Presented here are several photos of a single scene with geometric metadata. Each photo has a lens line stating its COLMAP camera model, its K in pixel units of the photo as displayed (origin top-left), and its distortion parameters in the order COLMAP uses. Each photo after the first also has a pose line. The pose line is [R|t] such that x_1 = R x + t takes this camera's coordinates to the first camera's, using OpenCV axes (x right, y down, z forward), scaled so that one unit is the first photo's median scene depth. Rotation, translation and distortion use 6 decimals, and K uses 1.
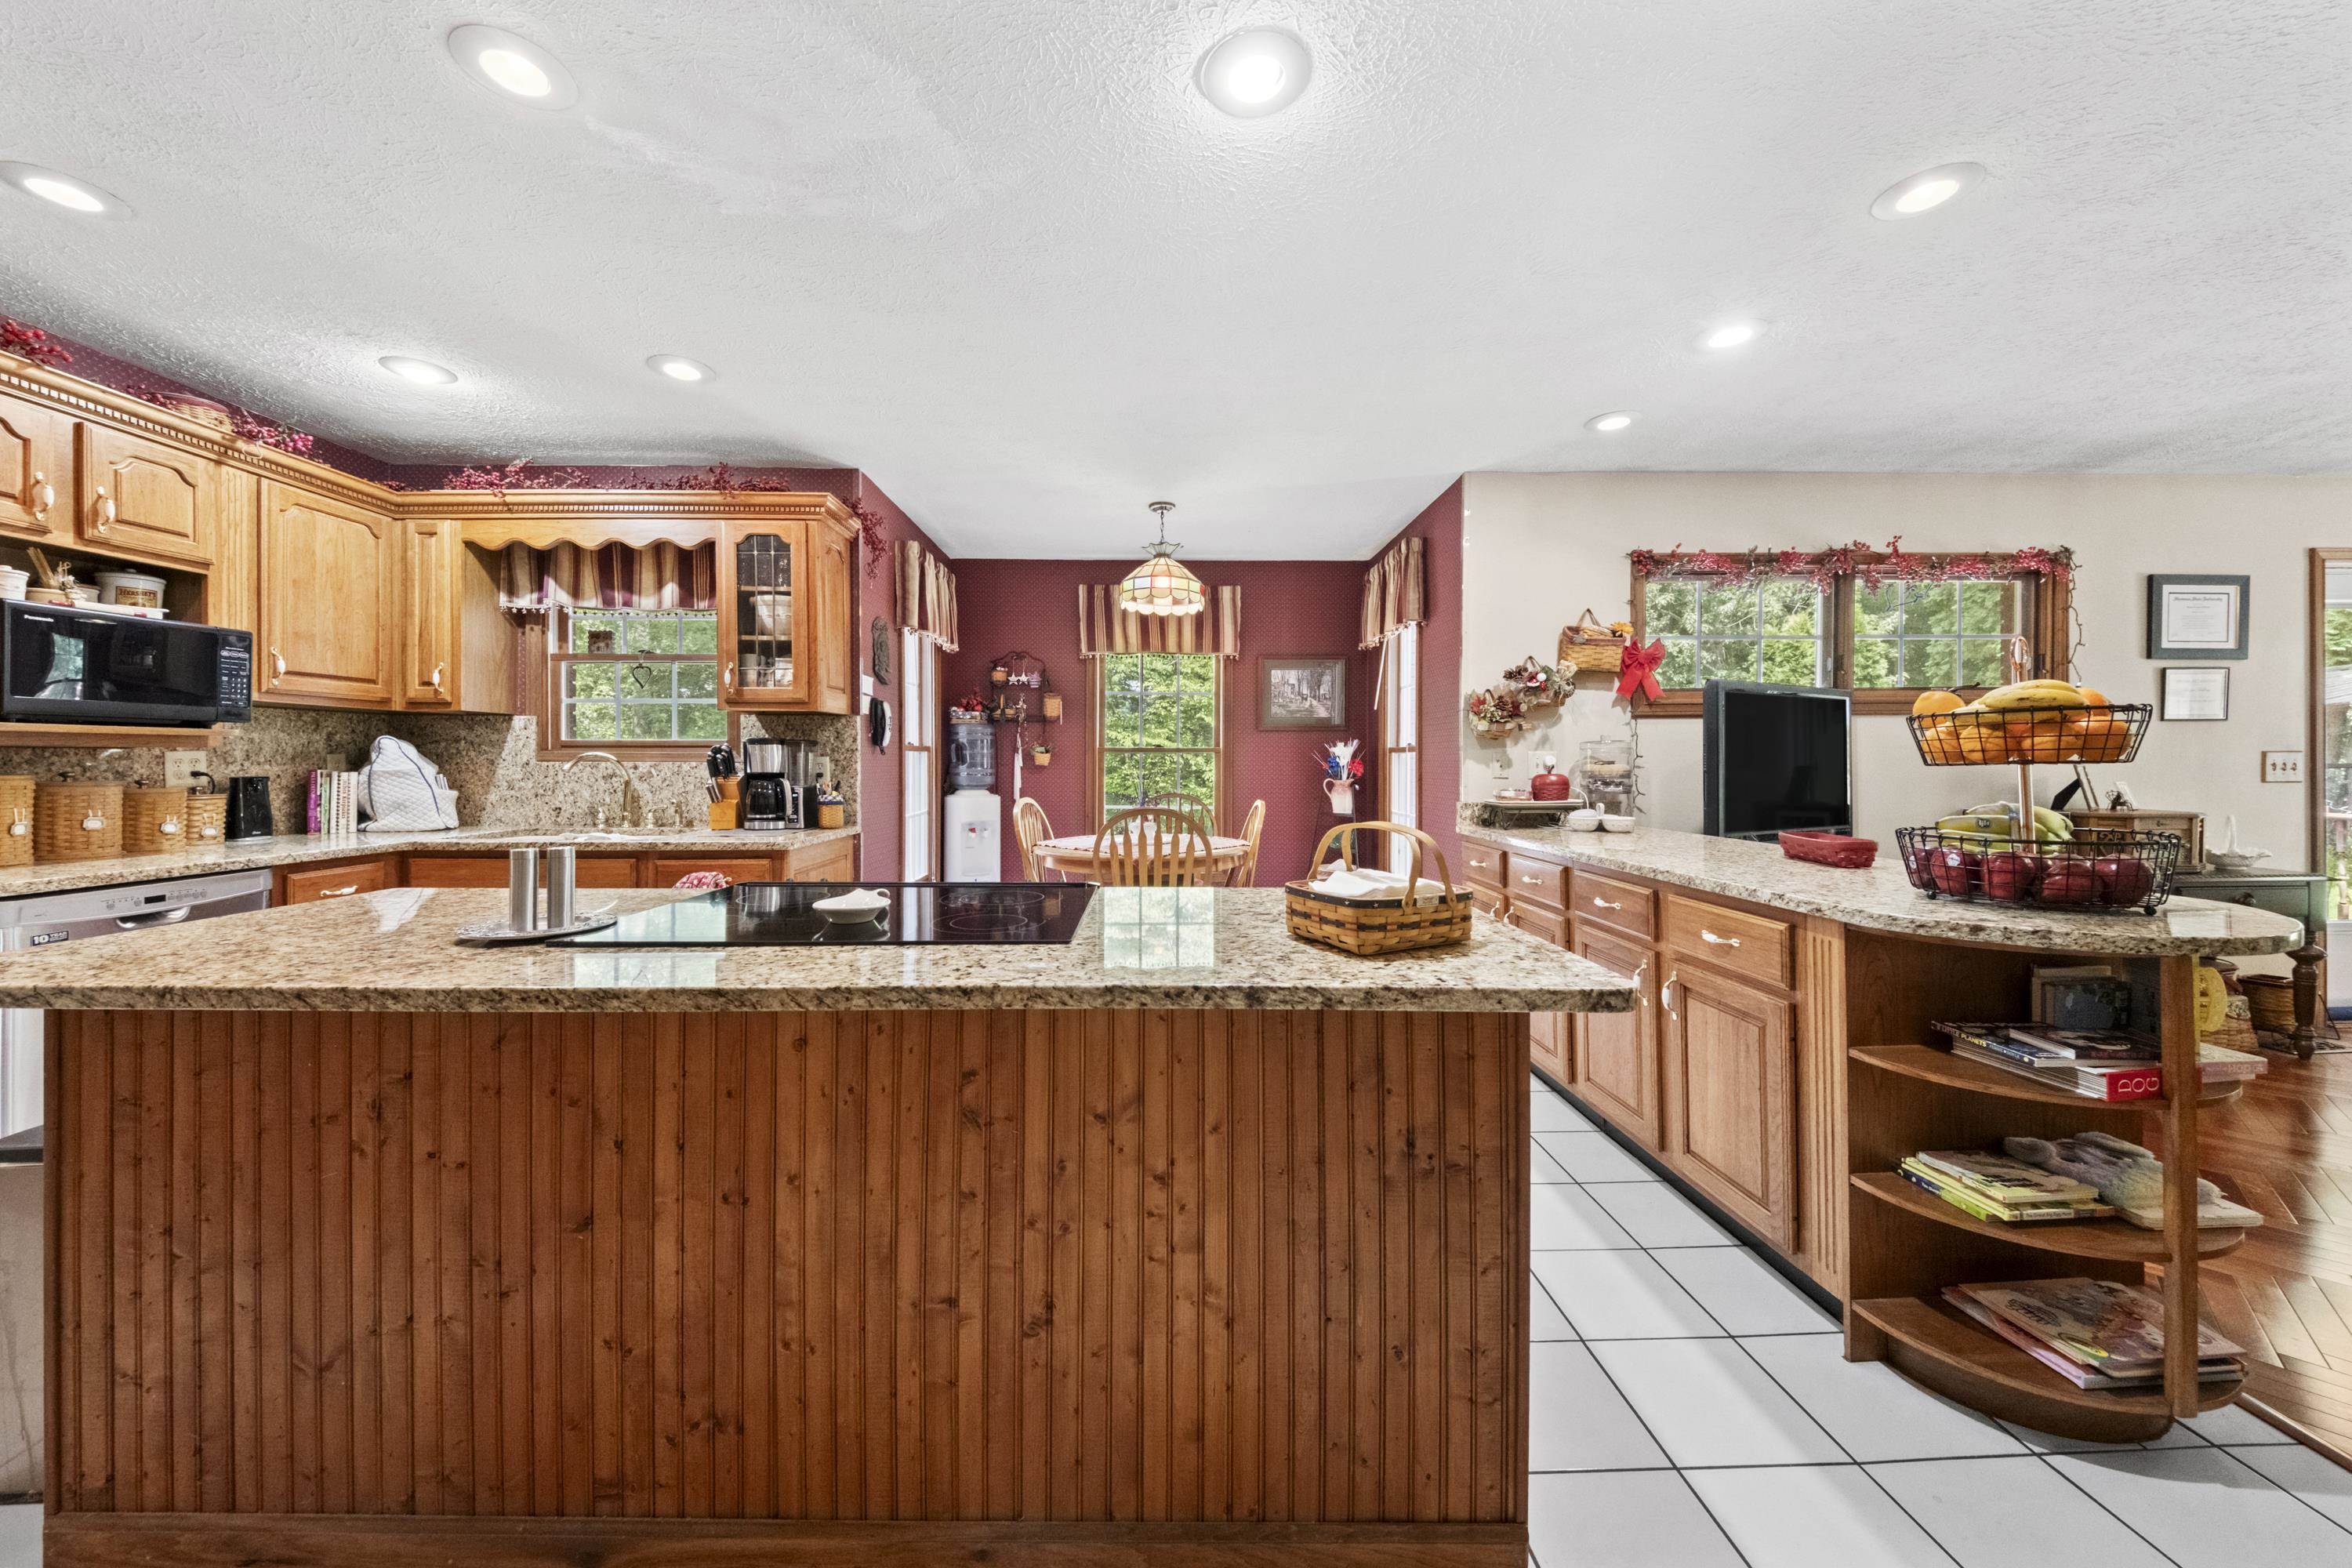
lens RADIAL K [[818.0, 0, 1170.8], [0, 818.0, 757.5], [0, 0, 1]] dist [0.019181, -0.006331]
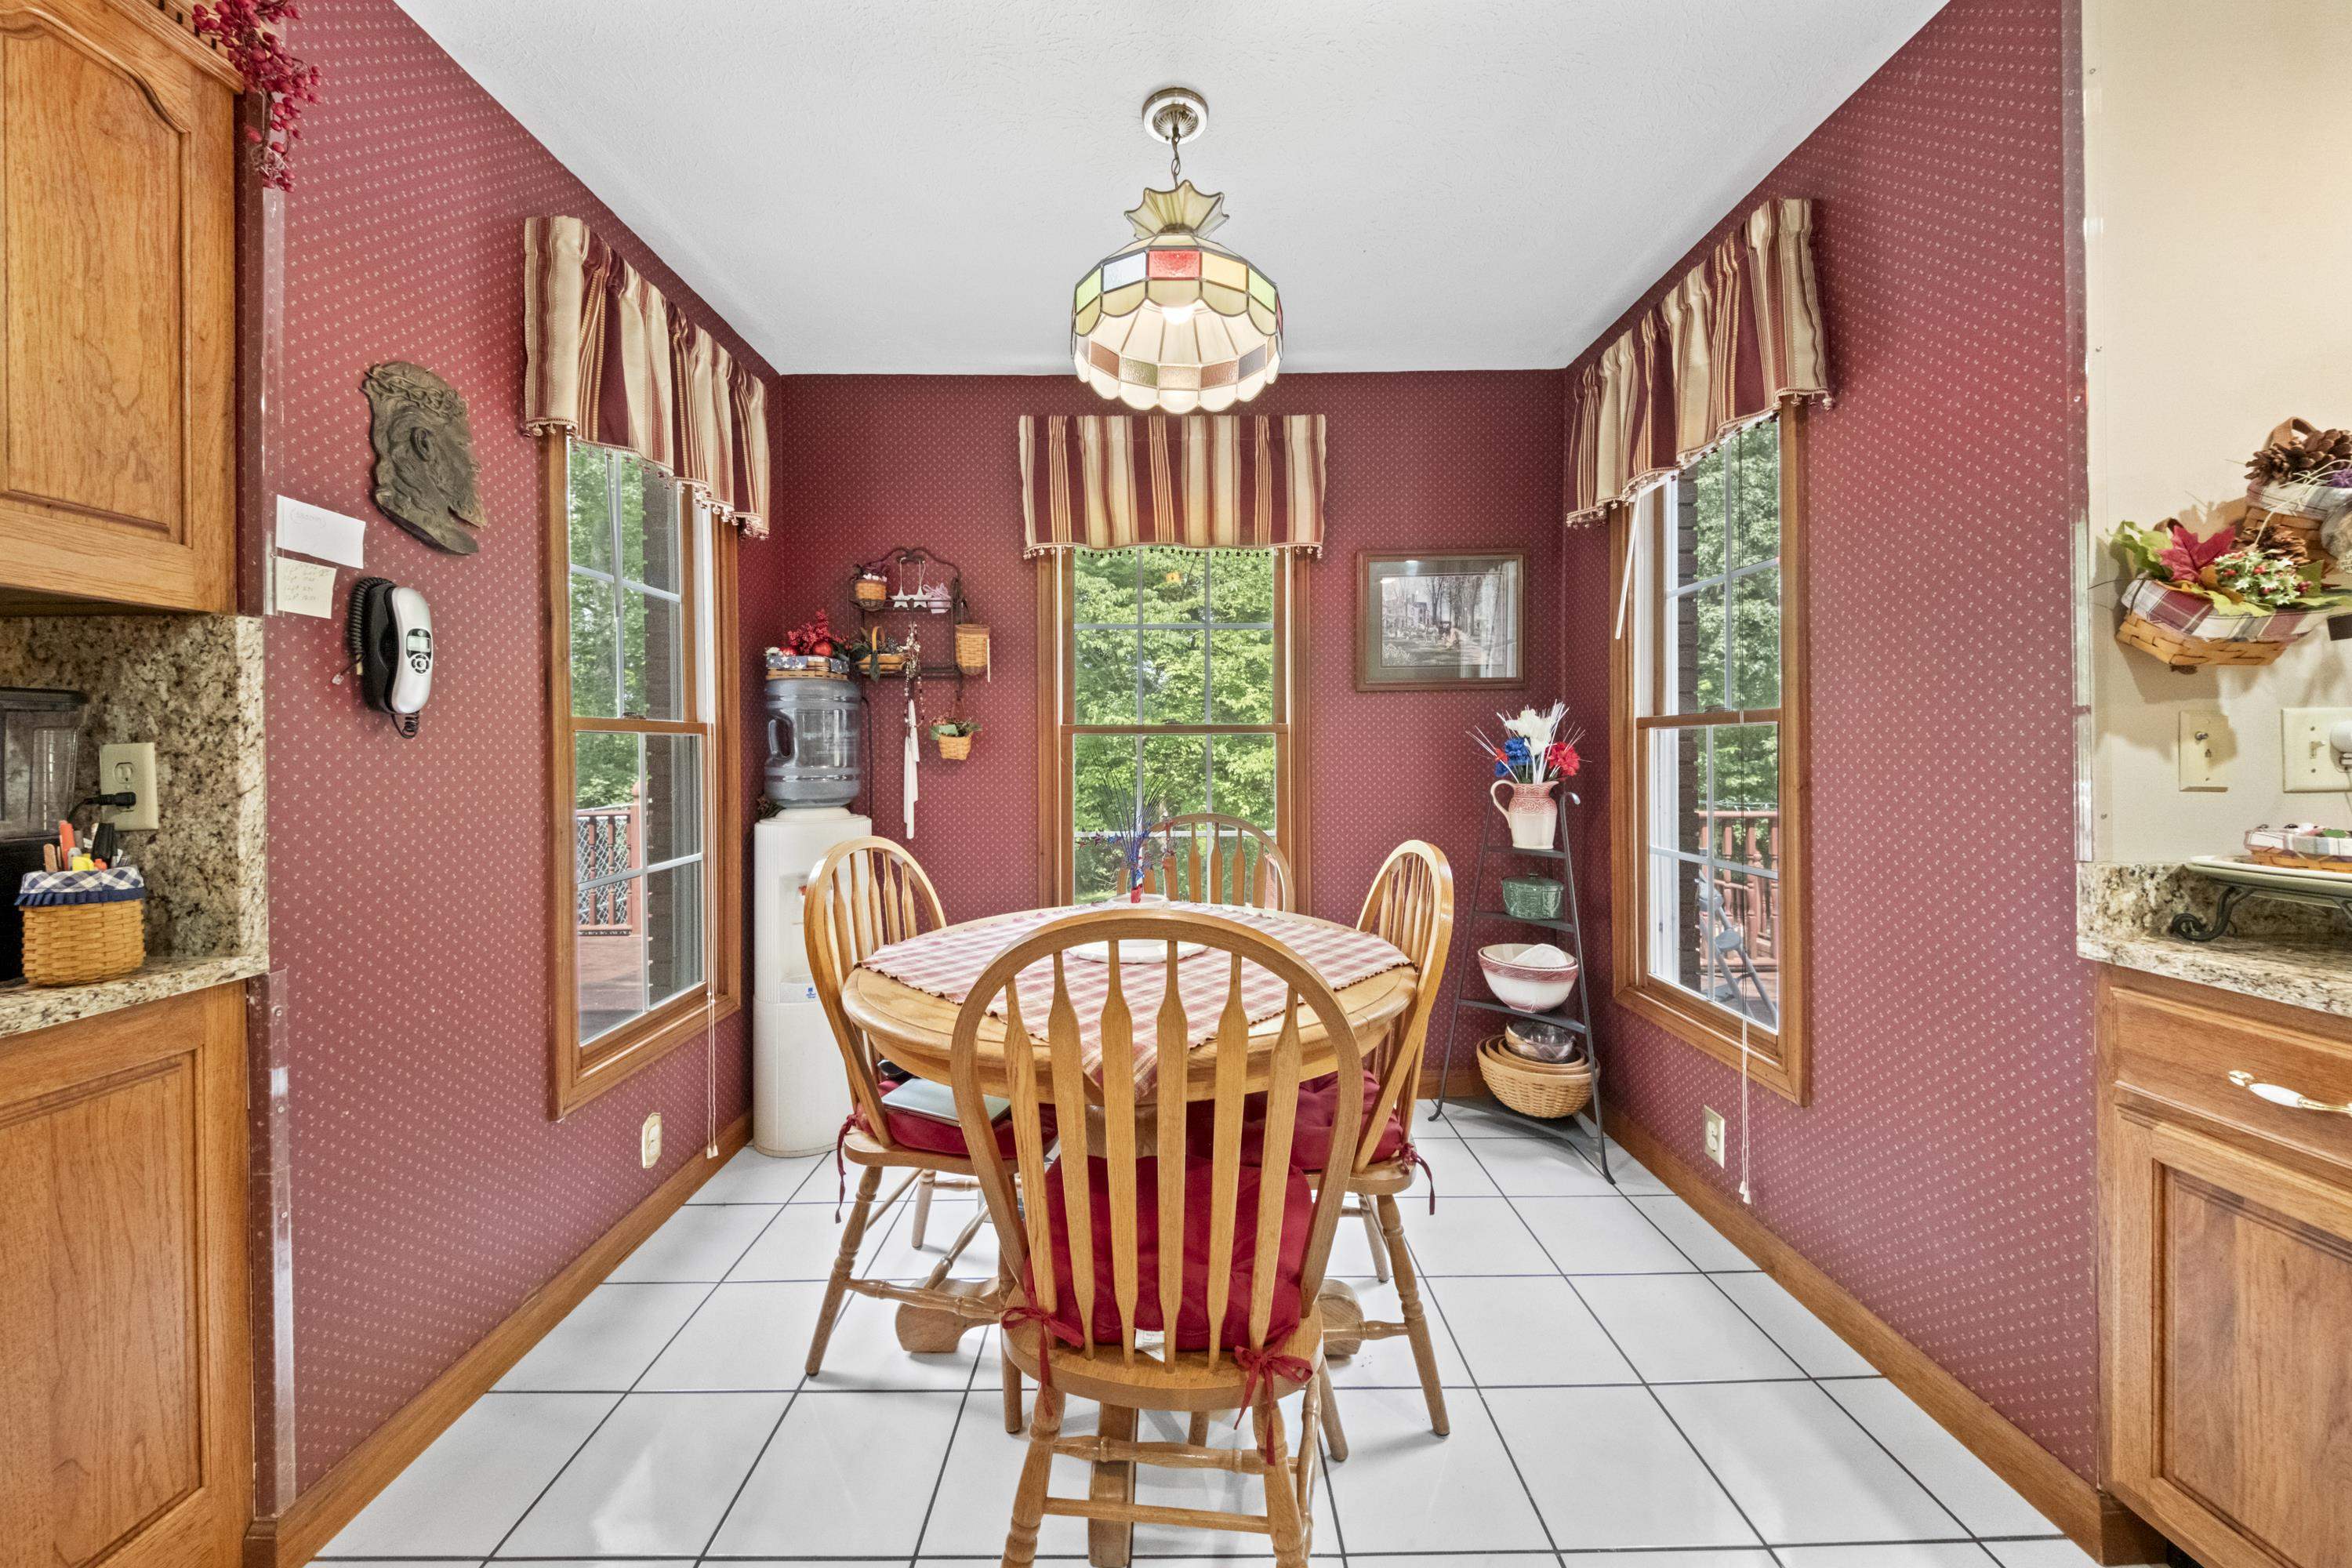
lens RADIAL K [[818.0, 0, 1170.8], [0, 818.0, 757.5], [0, 0, 1]] dist [0.019181, -0.006331]
pose [[0.999774, -0.008705, -0.019405, -0.006195], [0.008944, 0.999885, 0.012281, 0.003192], [0.019296, -0.012452, 0.999736, 0.492166]]
